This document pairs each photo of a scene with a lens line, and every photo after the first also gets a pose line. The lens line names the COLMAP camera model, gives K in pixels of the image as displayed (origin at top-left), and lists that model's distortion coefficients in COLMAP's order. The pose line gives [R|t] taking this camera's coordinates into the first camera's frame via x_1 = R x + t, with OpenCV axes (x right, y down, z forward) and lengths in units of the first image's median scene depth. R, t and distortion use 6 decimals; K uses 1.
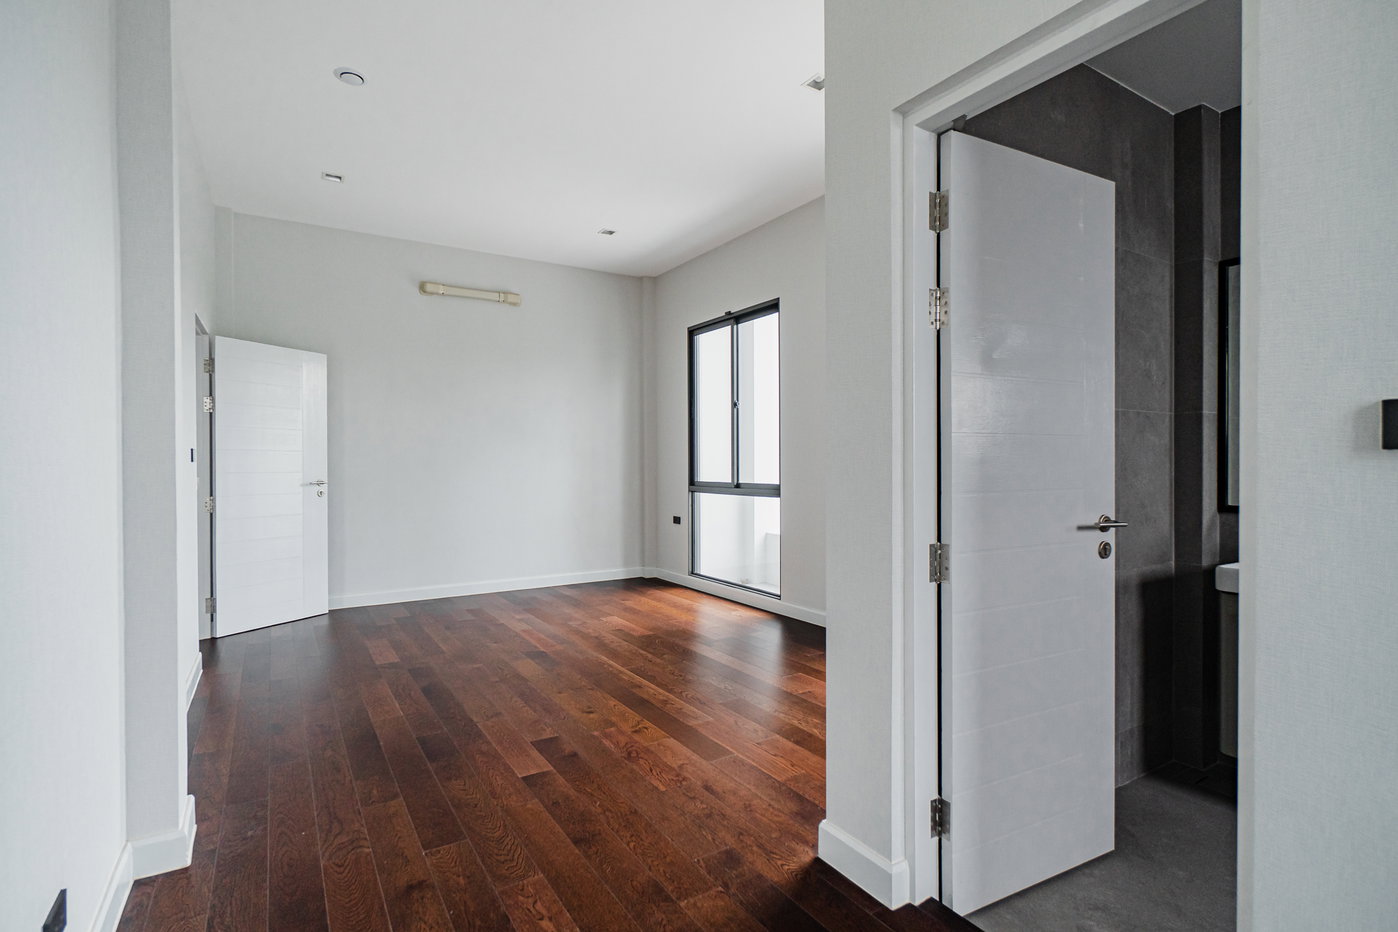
lens RADIAL K [[664.7, 0, 698.6], [0, 664.7, 465.2], [0, 0, 1]] dist [0.005206, 0.000486]
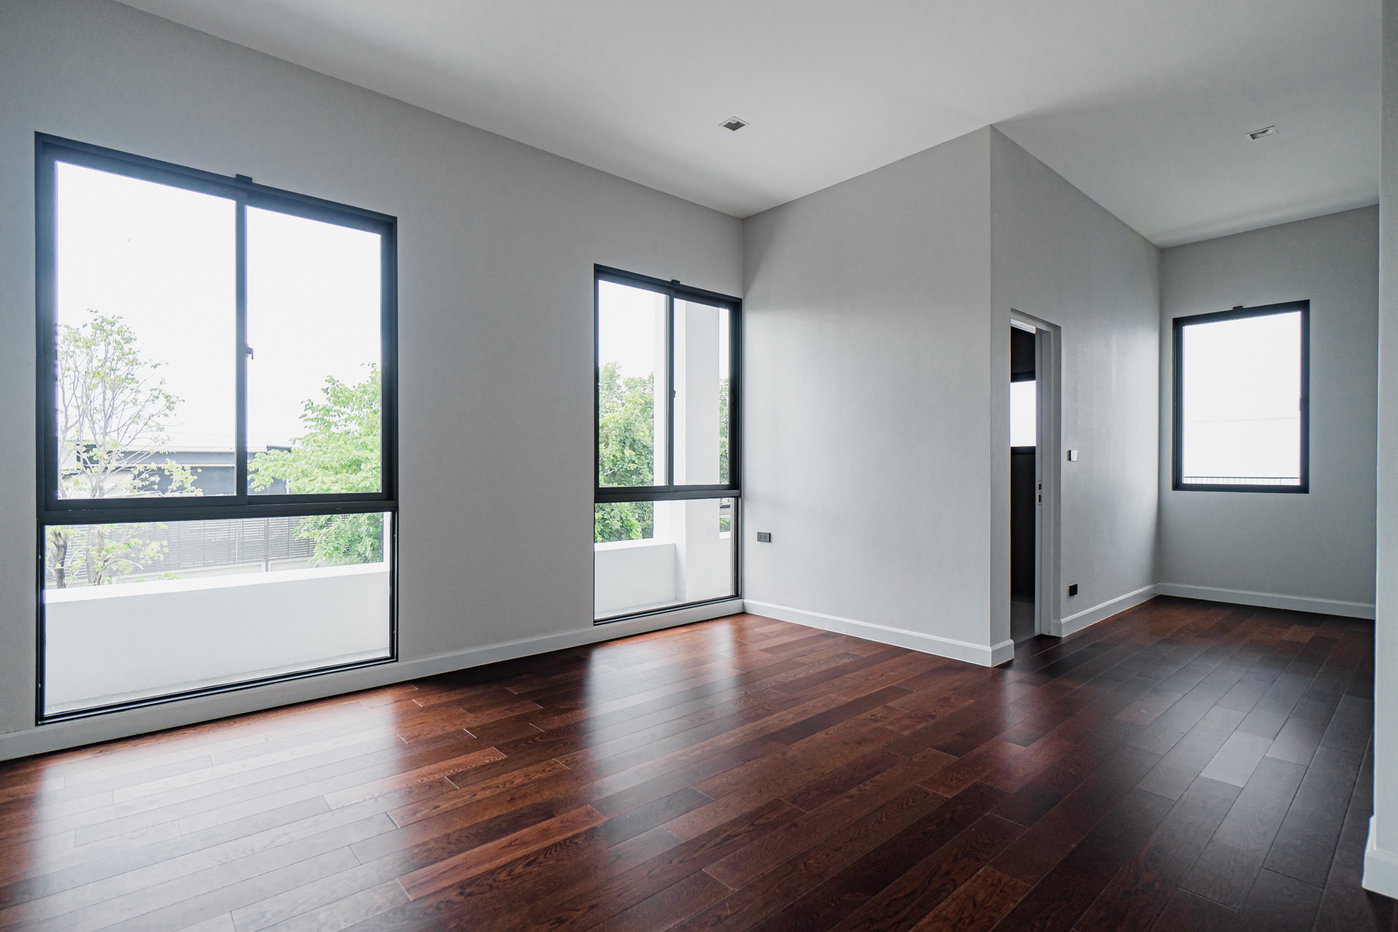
lens RADIAL K [[664.7, 0, 698.3], [0, 664.7, 469.0], [0, 0, 1]] dist [0.005206, 0.000486]
pose [[-0.155552, 0.001757, 0.987826, -0.929977], [-0.001076, 0.999998, -0.001948, 0.011095], [-0.987827, -0.001366, -0.155550, 1.251407]]
